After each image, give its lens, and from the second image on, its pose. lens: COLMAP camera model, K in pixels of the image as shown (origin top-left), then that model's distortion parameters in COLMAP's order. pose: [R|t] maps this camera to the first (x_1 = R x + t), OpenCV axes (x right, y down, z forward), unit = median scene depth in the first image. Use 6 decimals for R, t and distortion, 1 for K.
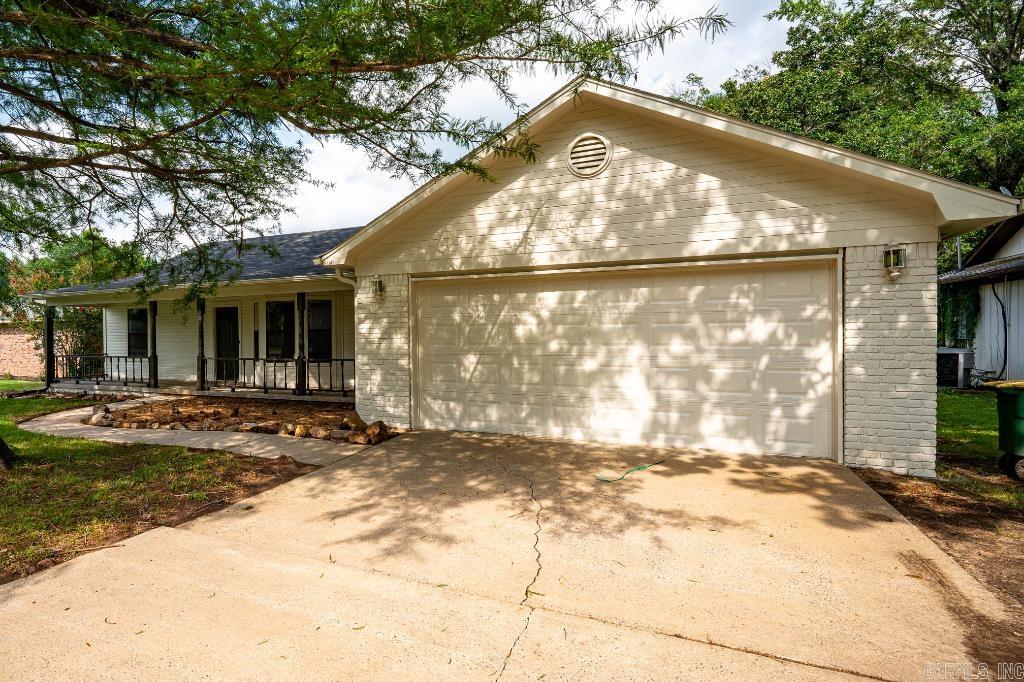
lens RADIAL K [[656.7, 0, 512.0], [0, 656.7, 341.0], [0, 0, 1]] dist [-0.001023, 0.000940]
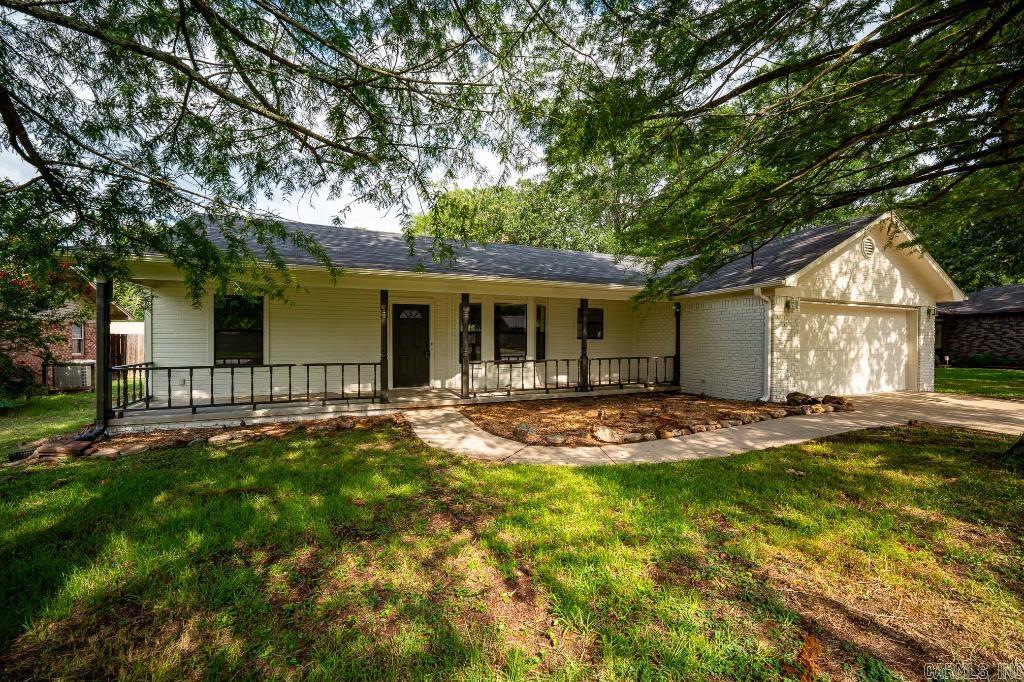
lens RADIAL K [[415.2, 0, 512.0], [0, 415.2, 341.0], [0, 0, 1]] dist [-0.001606, 0.000690]
pose [[0.617485, 0.008520, 0.786537, -1.409823], [0.003248, 0.999905, -0.013380, 0.009093], [-0.786576, 0.010817, 0.617399, 0.997478]]
